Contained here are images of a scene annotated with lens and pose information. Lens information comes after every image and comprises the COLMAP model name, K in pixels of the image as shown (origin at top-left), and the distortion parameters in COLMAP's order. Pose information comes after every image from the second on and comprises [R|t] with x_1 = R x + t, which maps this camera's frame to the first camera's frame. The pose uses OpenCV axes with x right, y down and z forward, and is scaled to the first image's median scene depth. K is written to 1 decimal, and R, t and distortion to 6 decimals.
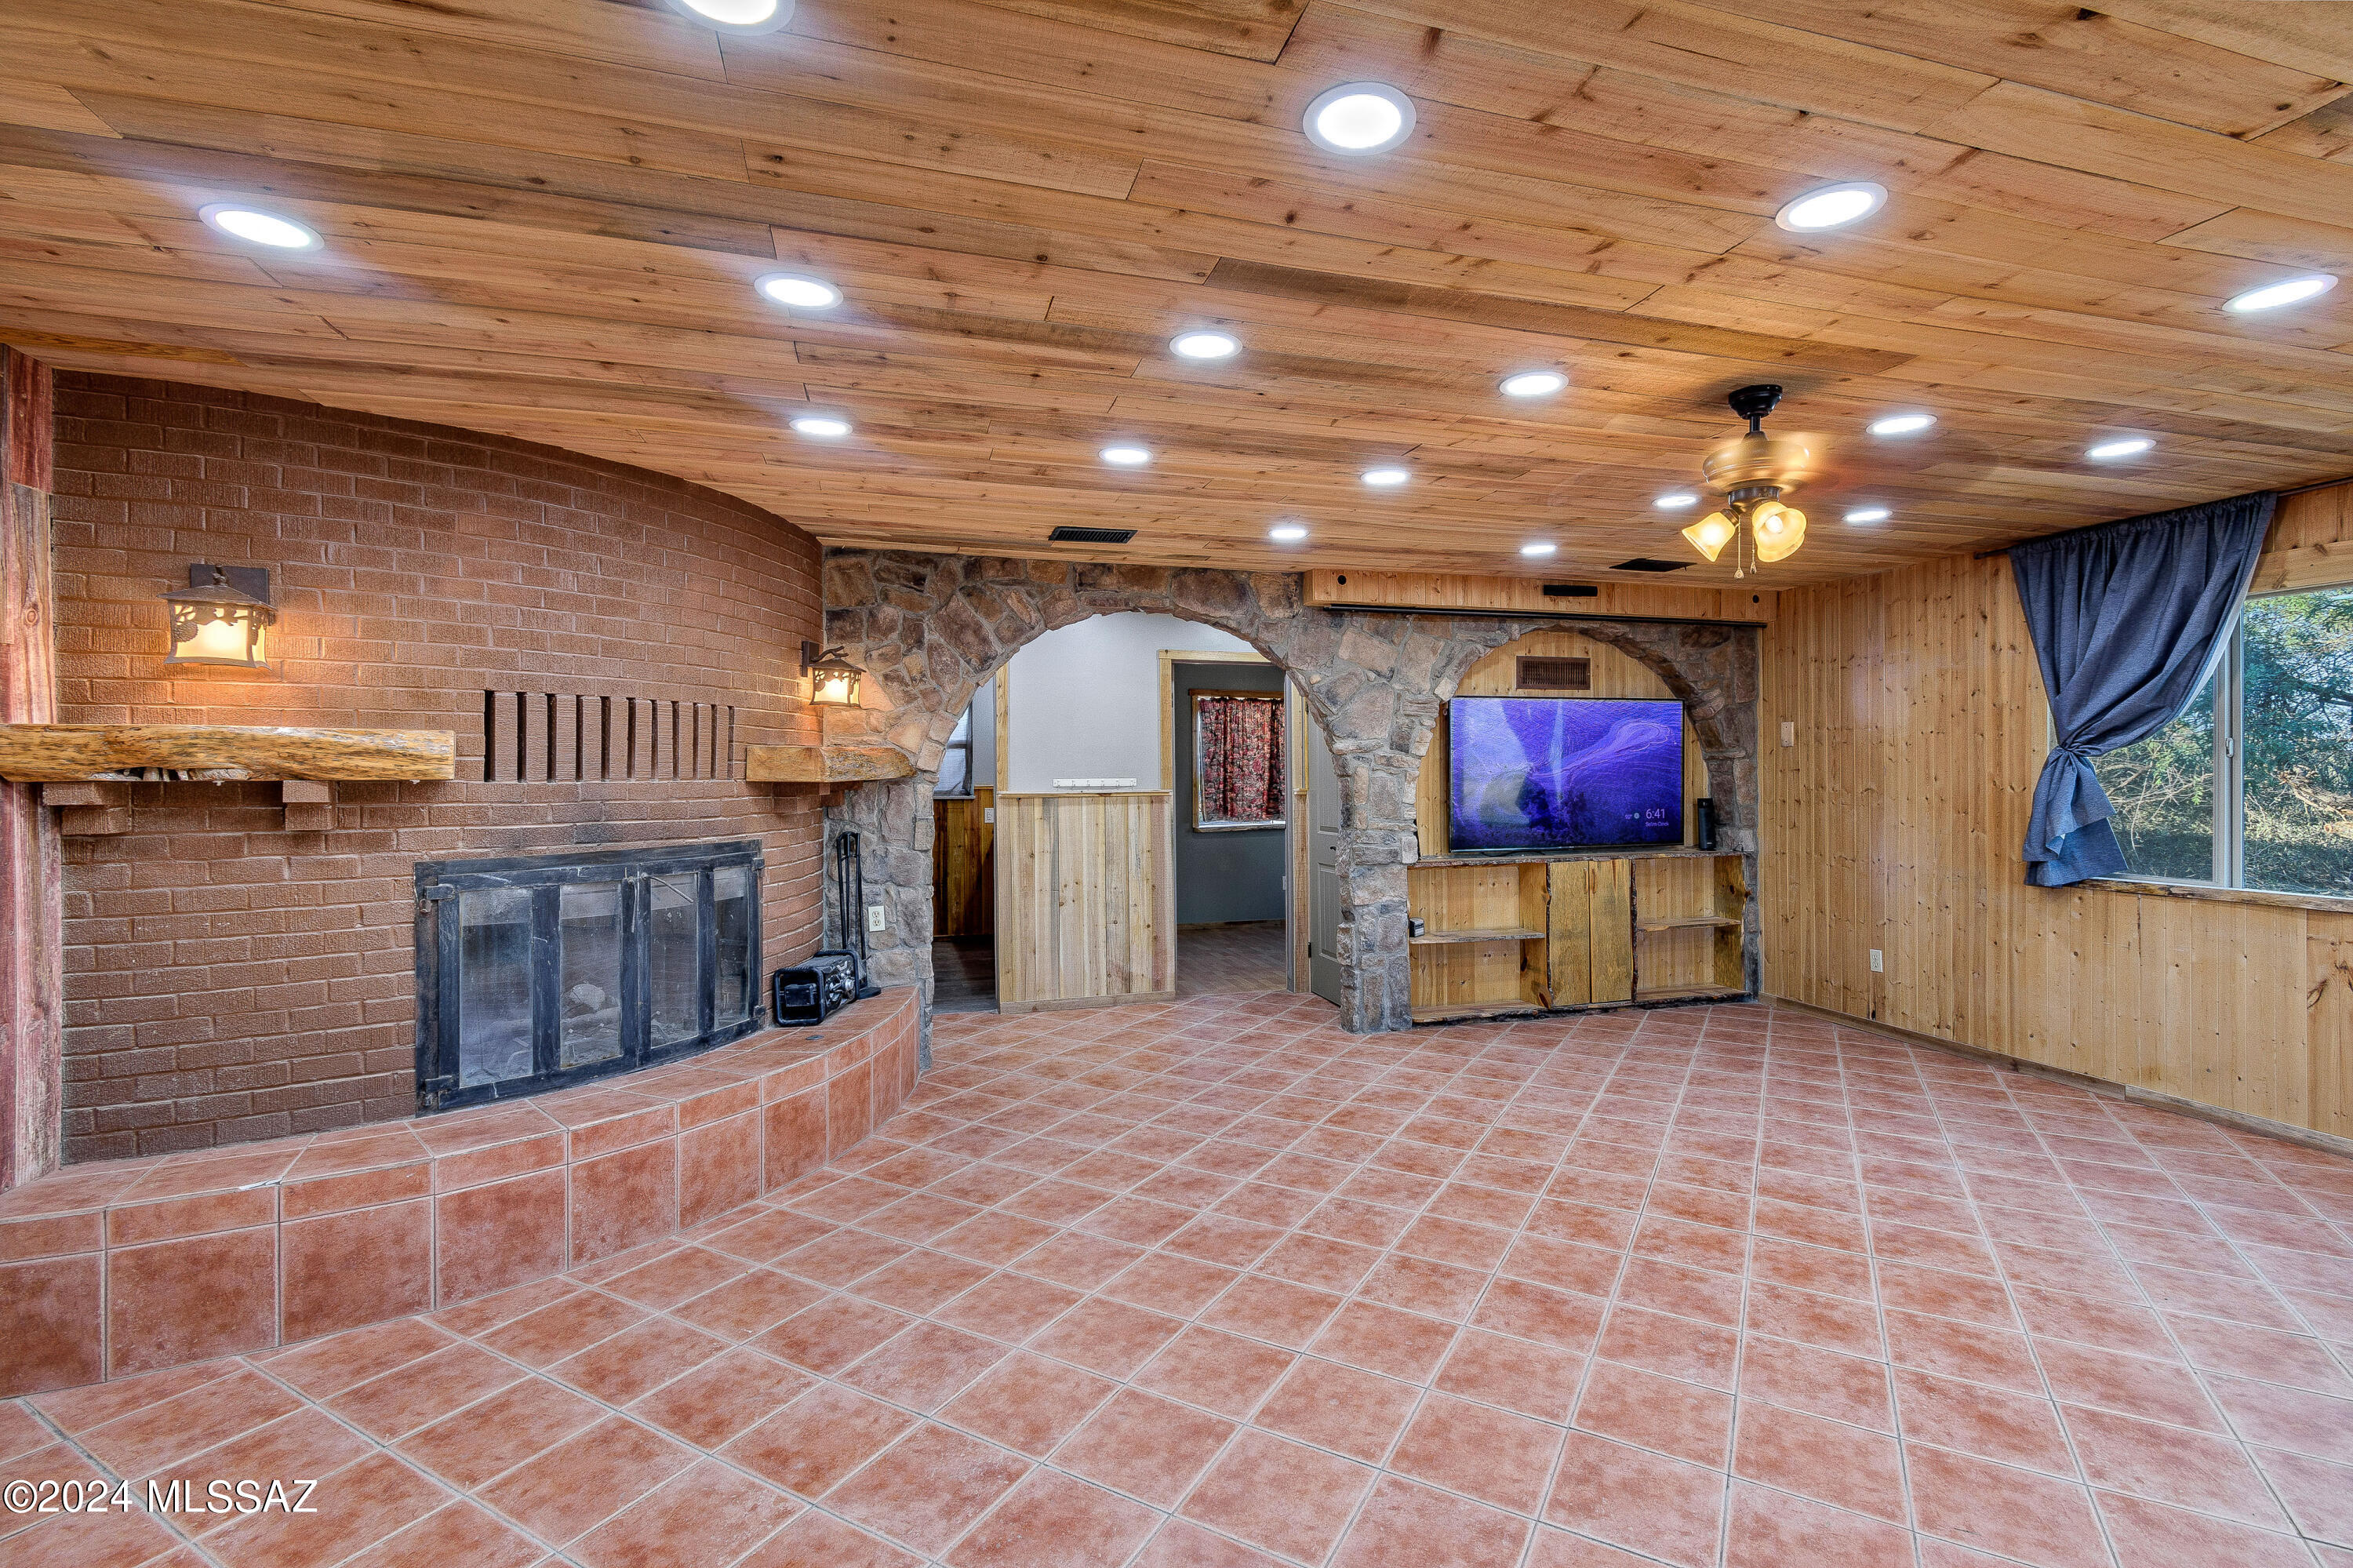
lens RADIAL K [[1089.8, 0, 1162.3], [0, 1089.8, 779.3], [0, 0, 1]] dist [0.002083, 0.000332]
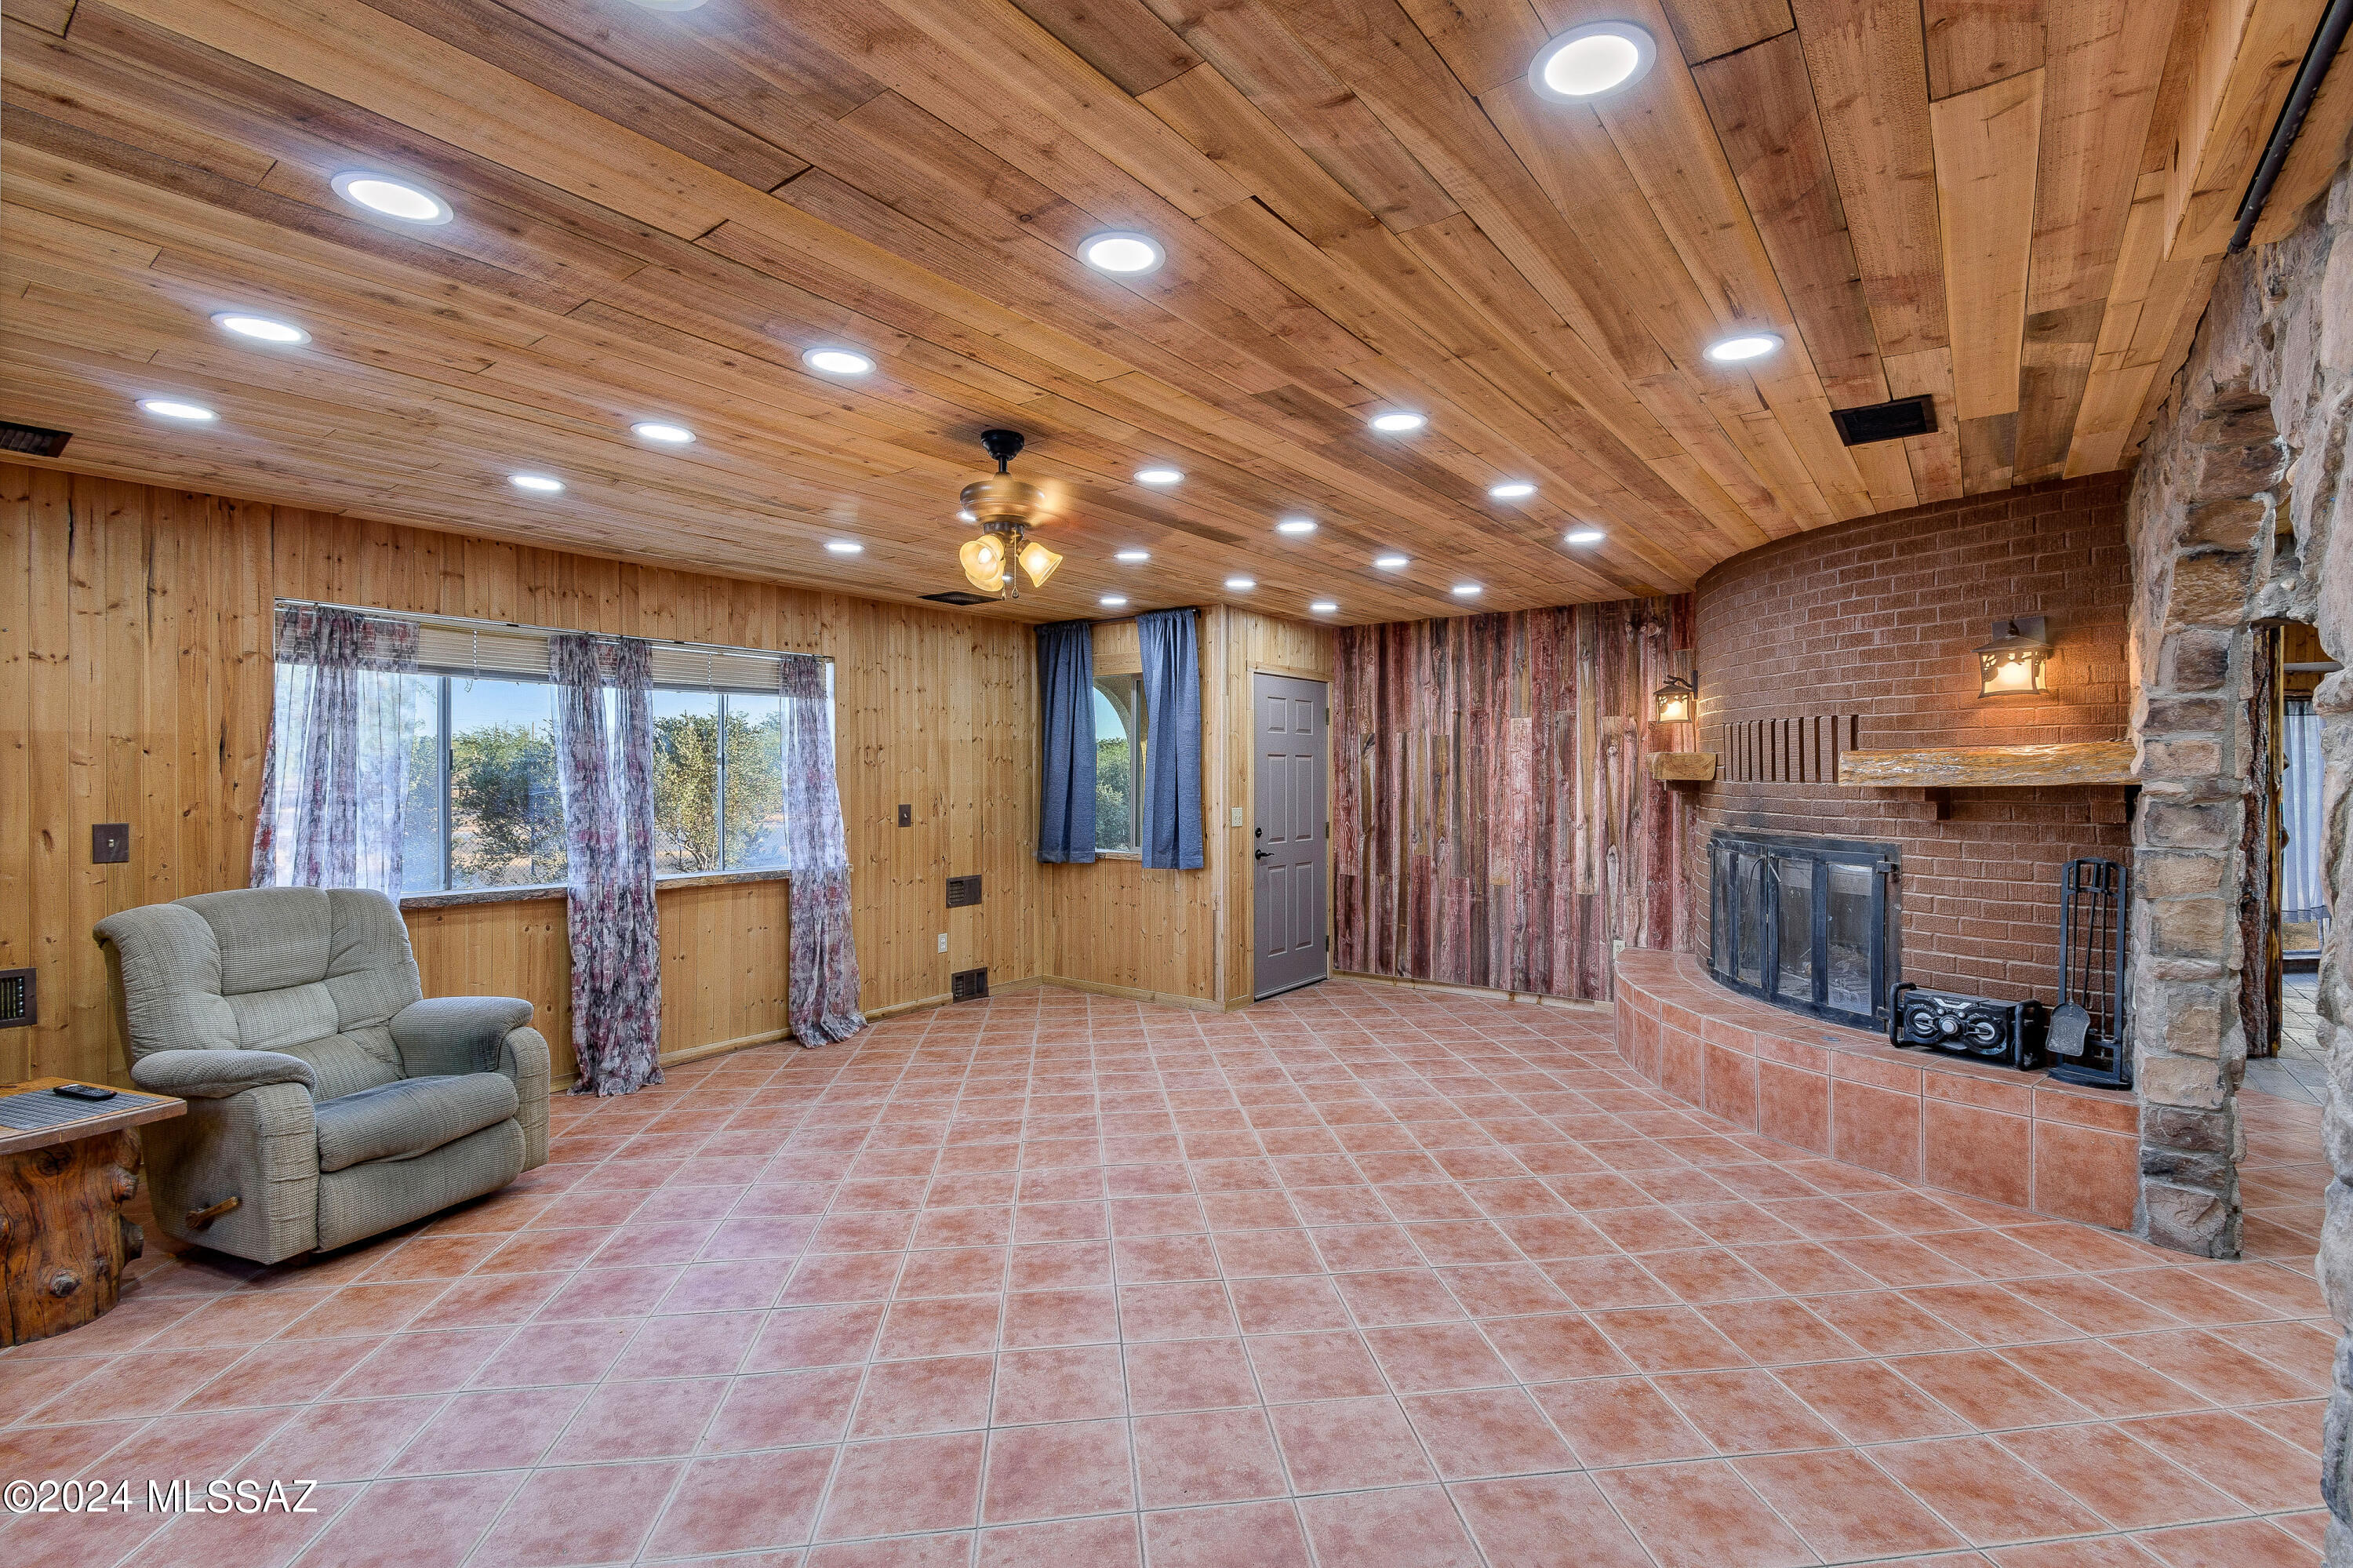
lens RADIAL K [[1089.8, 0, 1169.2], [0, 1089.8, 775.7], [0, 0, 1]] dist [0.002083, 0.000332]
pose [[-0.812691, 0.005320, -0.582671, 0.915027], [-0.000549, 0.999951, 0.009894, -0.020764], [0.582695, 0.008361, -0.812648, 1.738067]]
